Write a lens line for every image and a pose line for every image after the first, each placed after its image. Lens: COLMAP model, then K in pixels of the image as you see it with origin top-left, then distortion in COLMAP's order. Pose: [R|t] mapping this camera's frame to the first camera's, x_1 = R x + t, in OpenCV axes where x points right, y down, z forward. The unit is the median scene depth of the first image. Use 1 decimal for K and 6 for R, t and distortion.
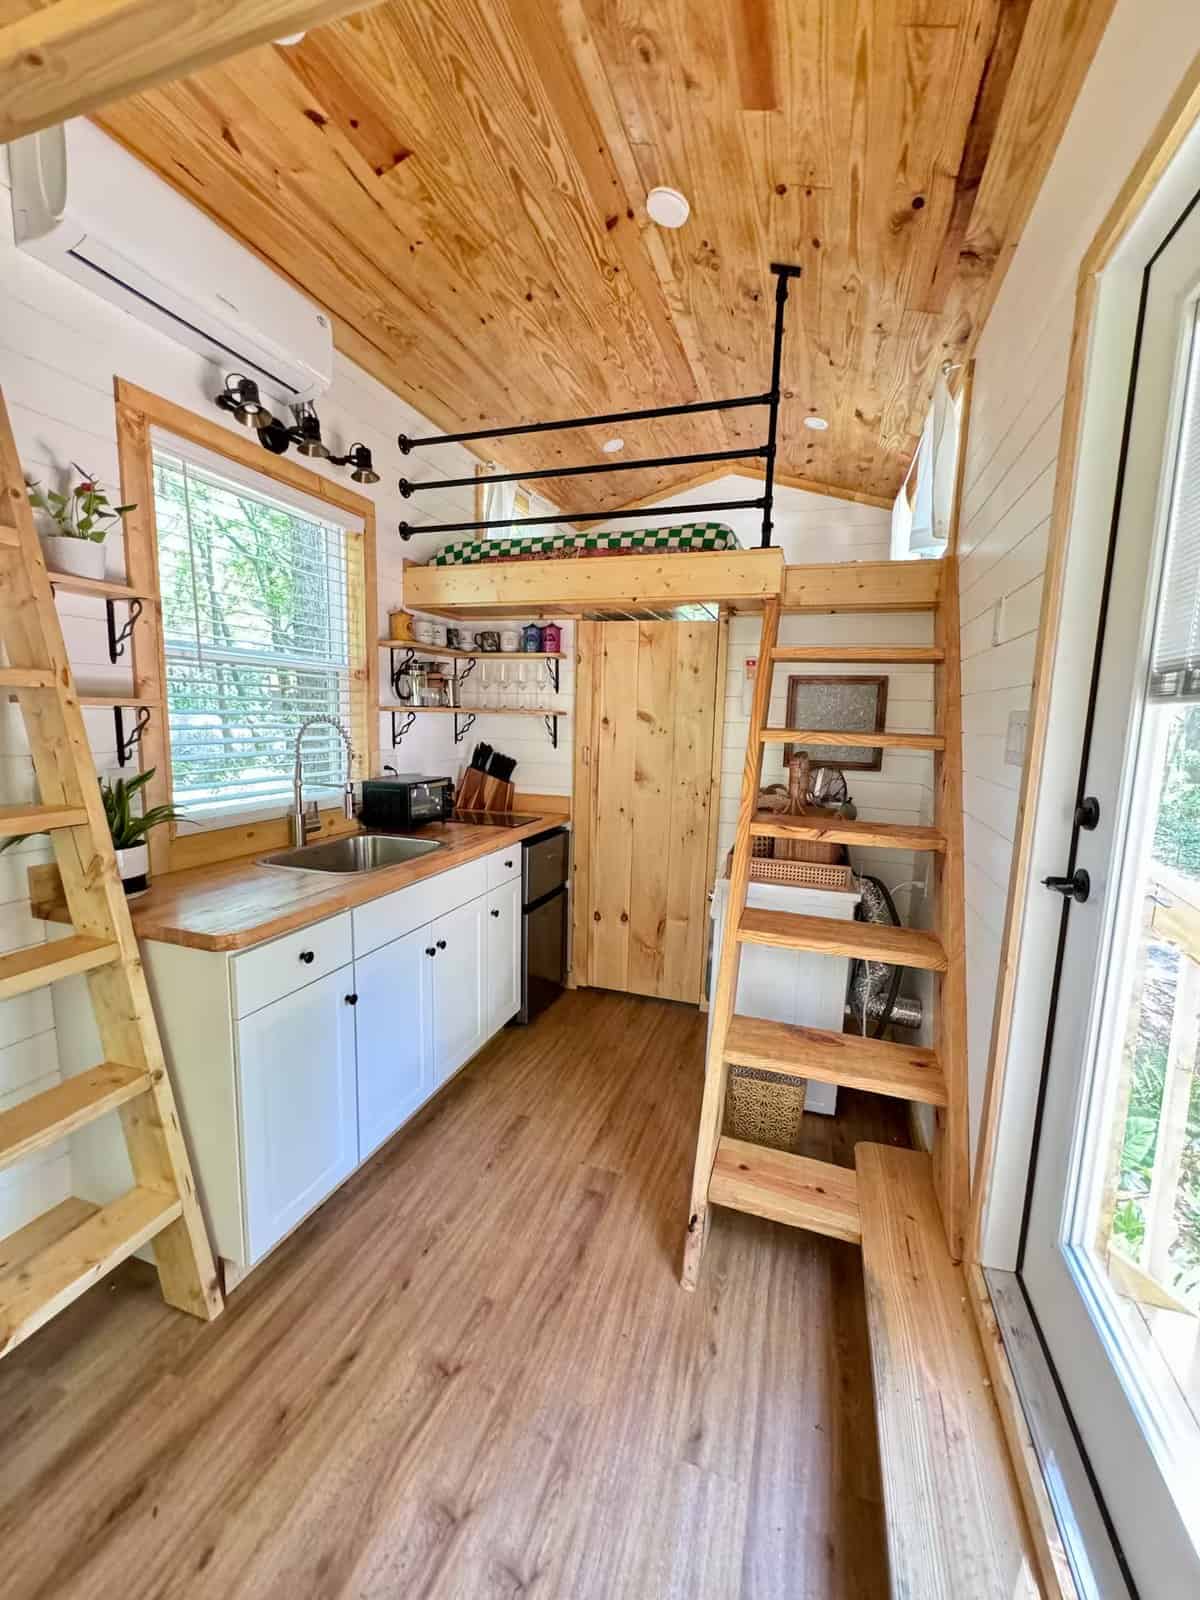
lens RADIAL K [[643.5, 0, 599.9], [0, 643.5, 798.7], [0, 0, 1]] dist [-0.004198, 0.000187]
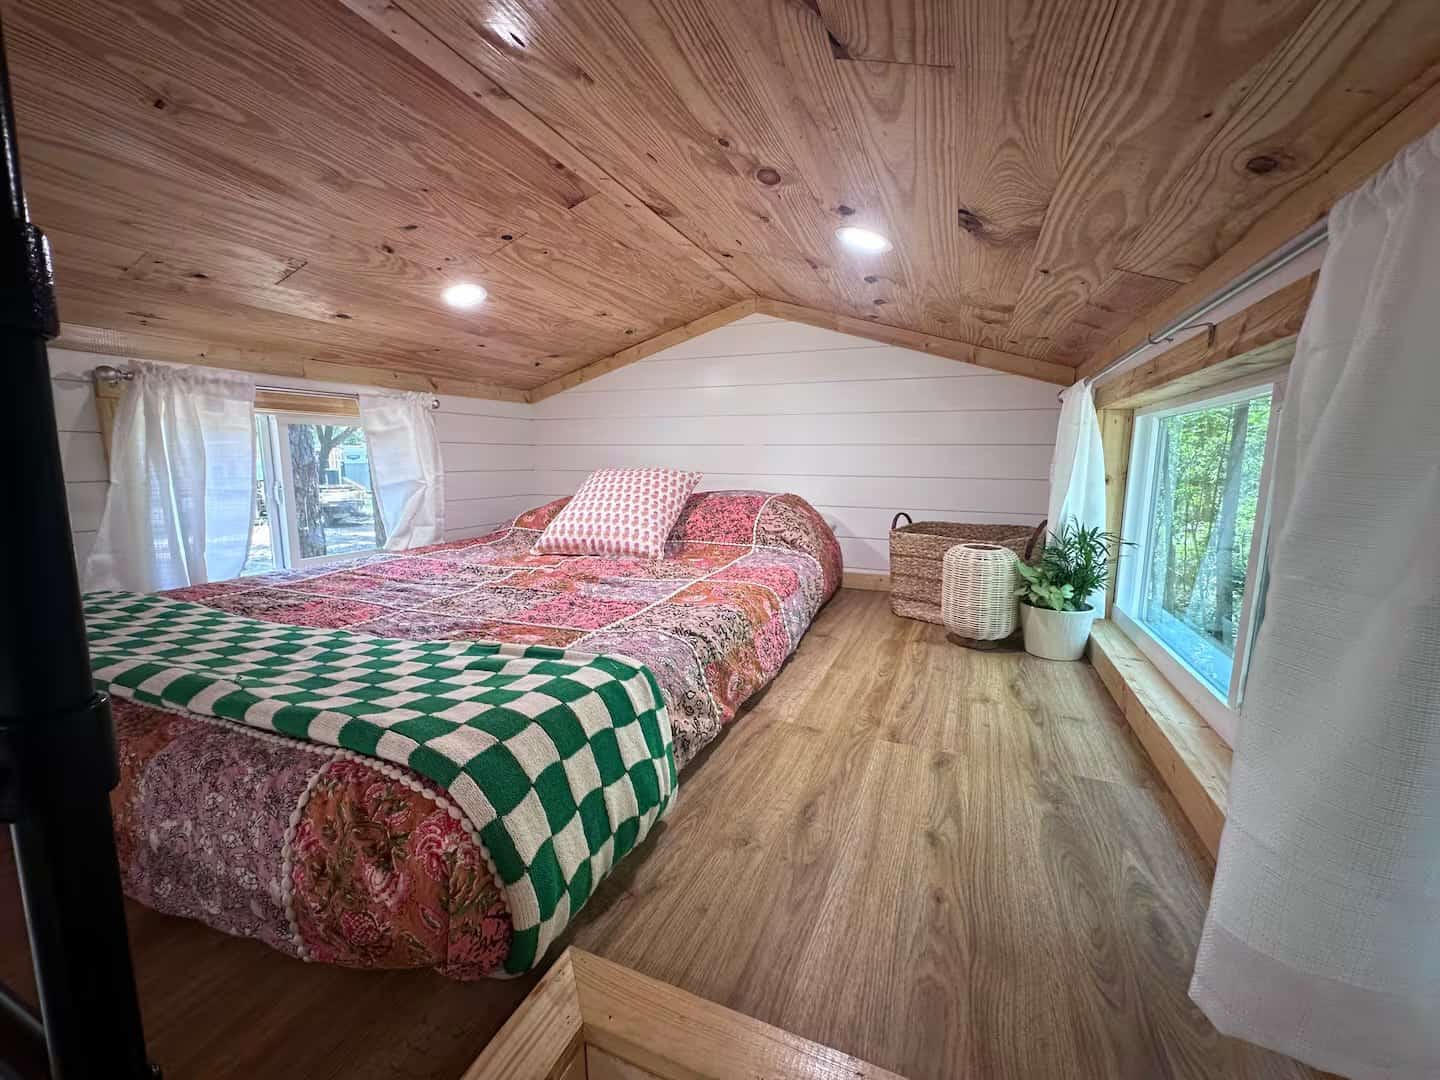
lens RADIAL K [[579.1, 0, 715.5], [0, 579.1, 541.9], [0, 0, 1]] dist [-0.004198, 0.000187]
pose [[0.997426, -0.003911, -0.071596, 0.246565], [0.004554, 0.999951, 0.008819, -0.369101], [0.071558, -0.009122, 0.997395, 0.581851]]
